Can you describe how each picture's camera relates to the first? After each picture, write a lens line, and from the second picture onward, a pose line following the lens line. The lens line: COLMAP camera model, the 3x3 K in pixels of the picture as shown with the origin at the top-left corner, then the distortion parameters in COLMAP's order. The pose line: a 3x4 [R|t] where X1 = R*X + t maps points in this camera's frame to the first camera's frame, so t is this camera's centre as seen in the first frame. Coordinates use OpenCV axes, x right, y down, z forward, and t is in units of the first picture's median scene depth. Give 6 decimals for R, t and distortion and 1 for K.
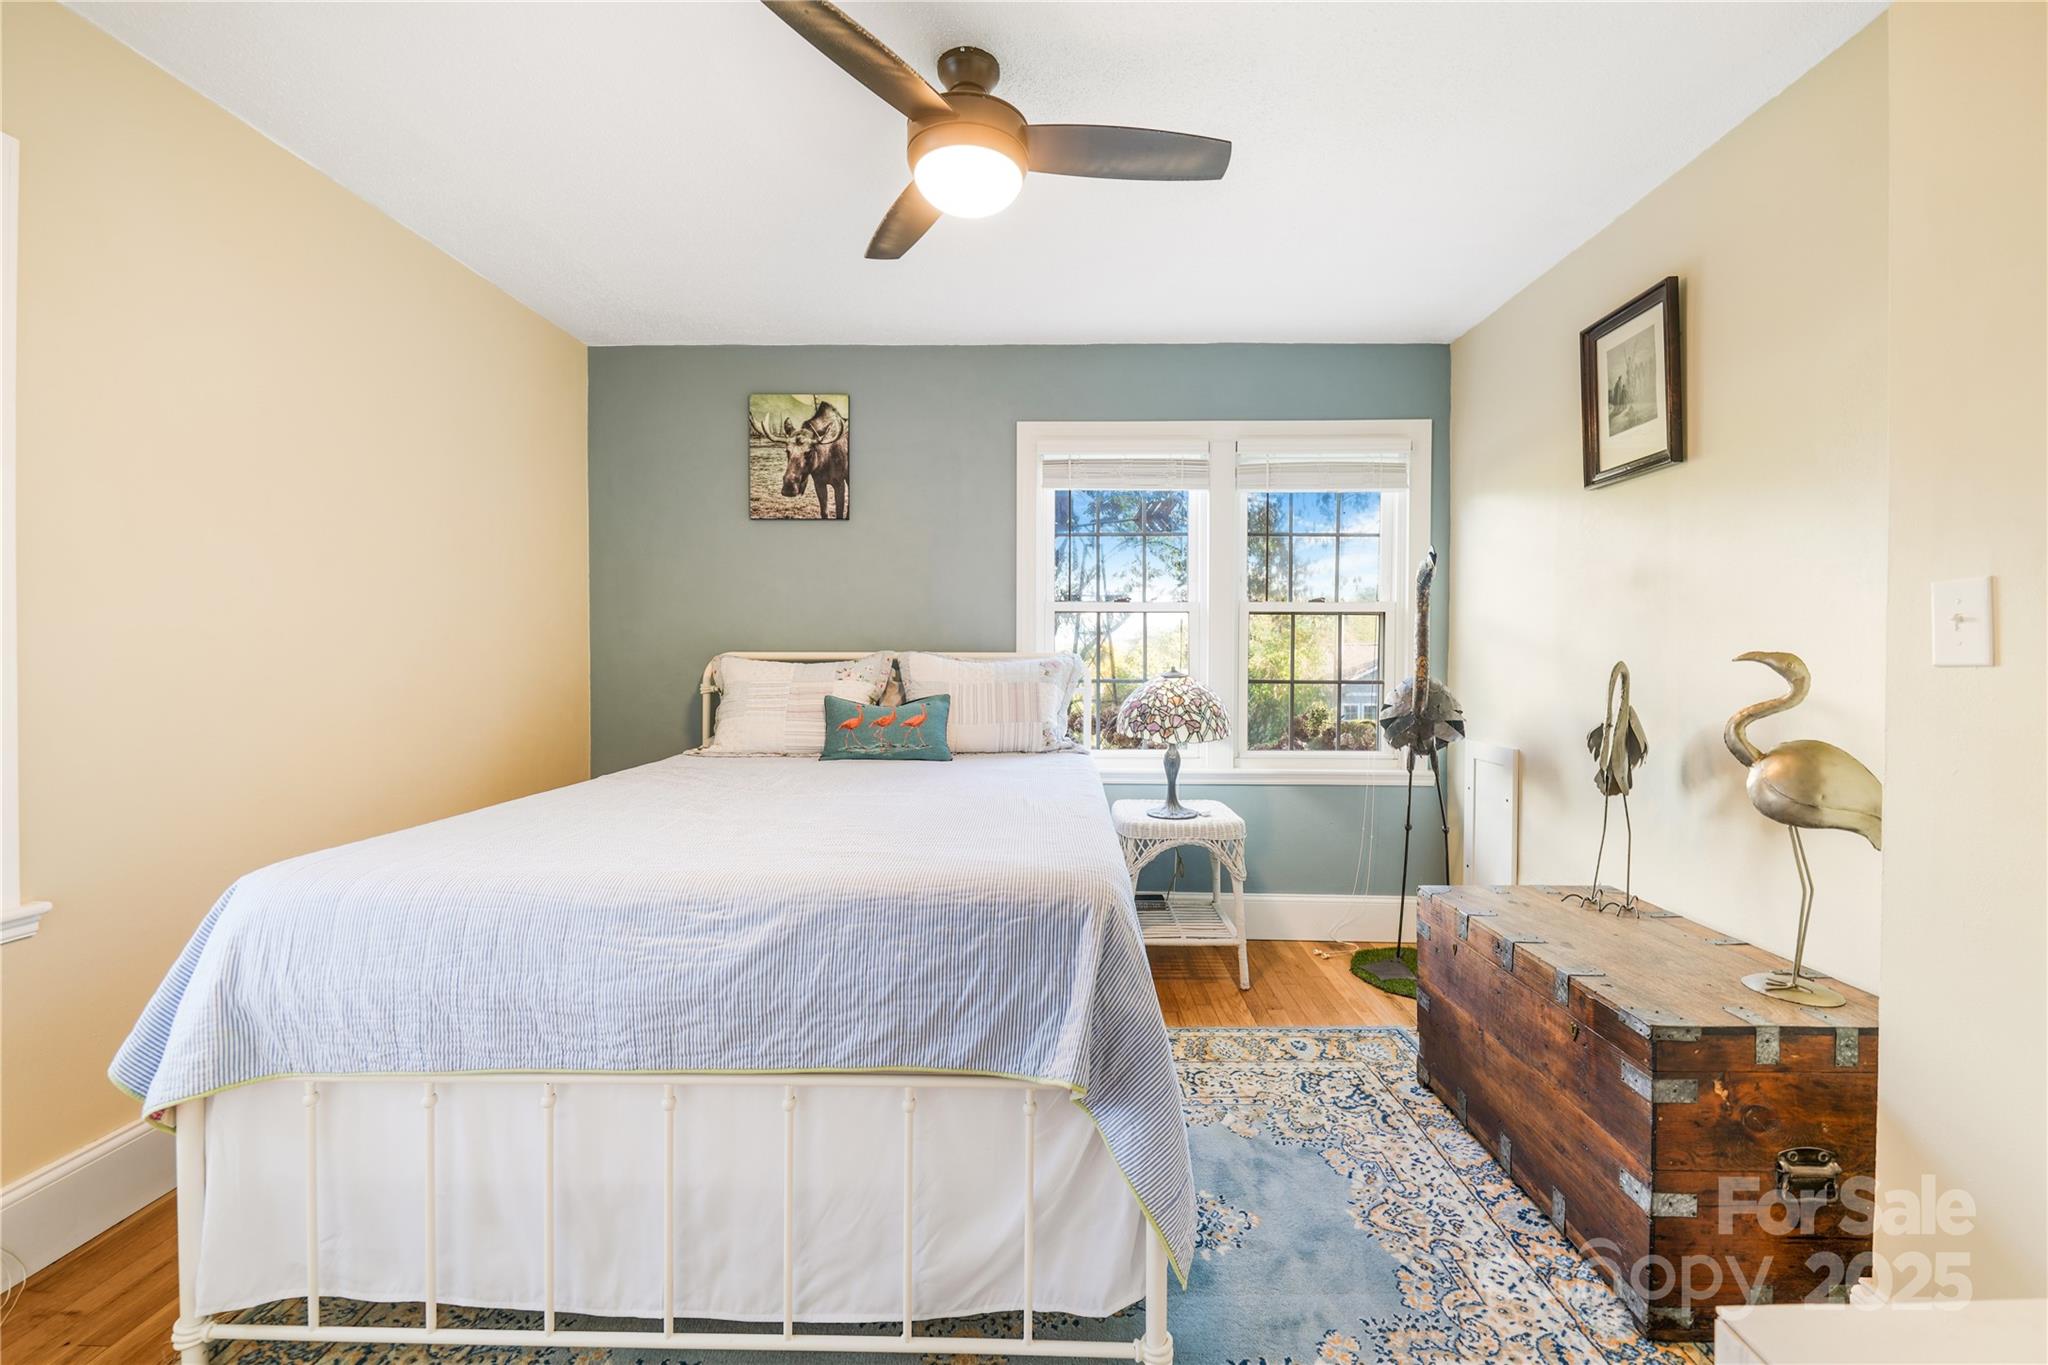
lens RADIAL K [[831.2, 0, 1046.8], [0, 831.2, 649.9], [0, 0, 1]] dist [0.001810, -0.000051]
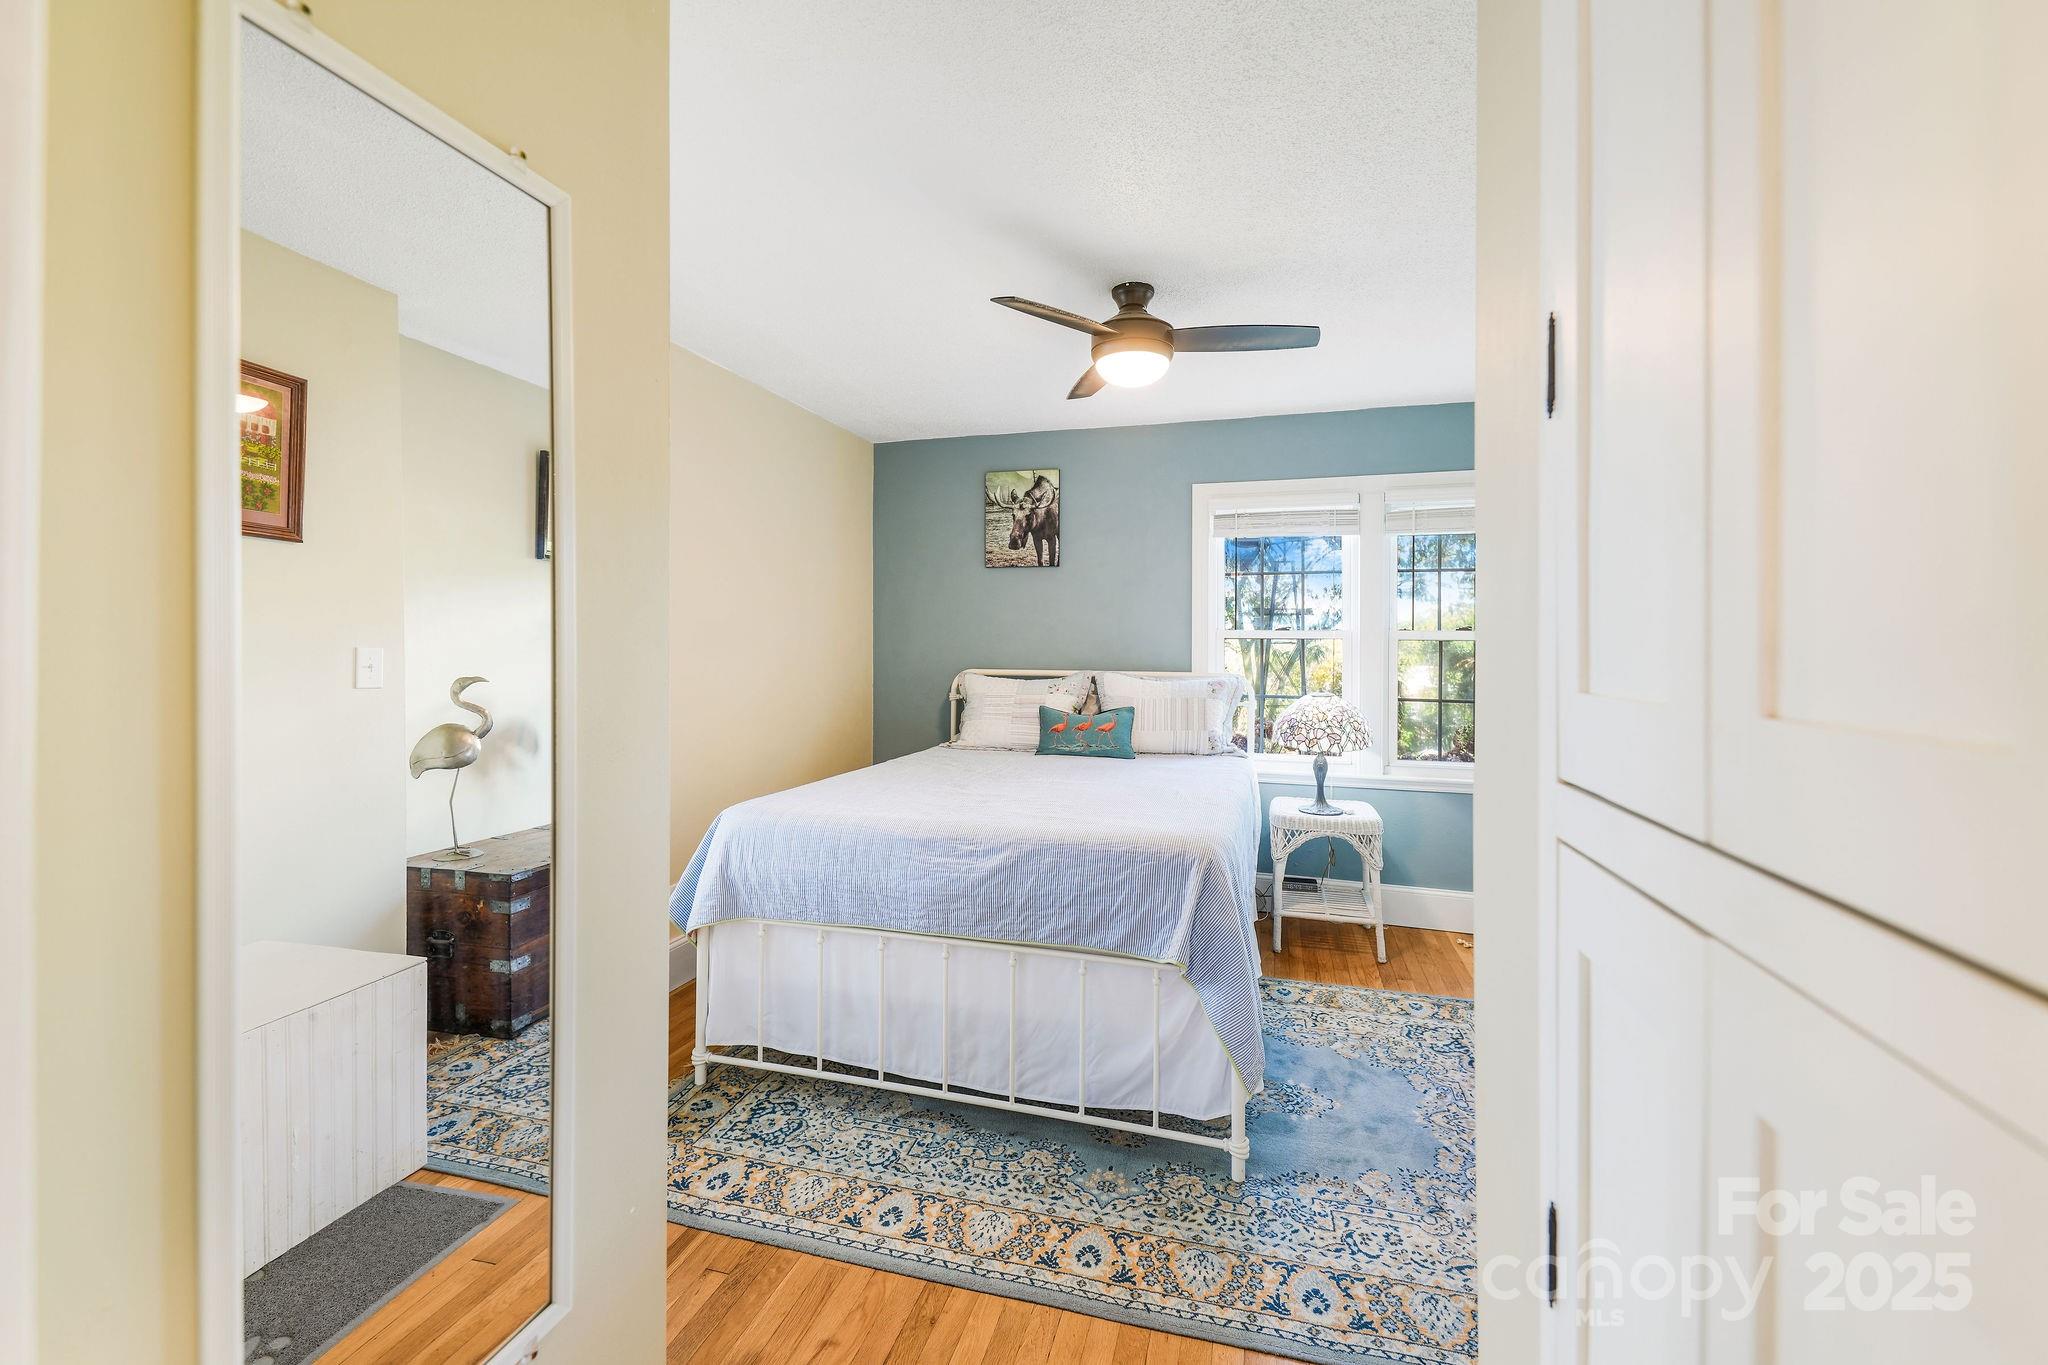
lens RADIAL K [[831.2, 0, 1046.8], [0, 831.2, 649.9], [0, 0, 1]] dist [0.001810, -0.000051]
pose [[0.966269, 0.006742, -0.257447, 0.090364], [-0.004717, 0.999953, 0.008484, -0.048857], [0.257492, -0.006983, 0.966255, -0.294306]]
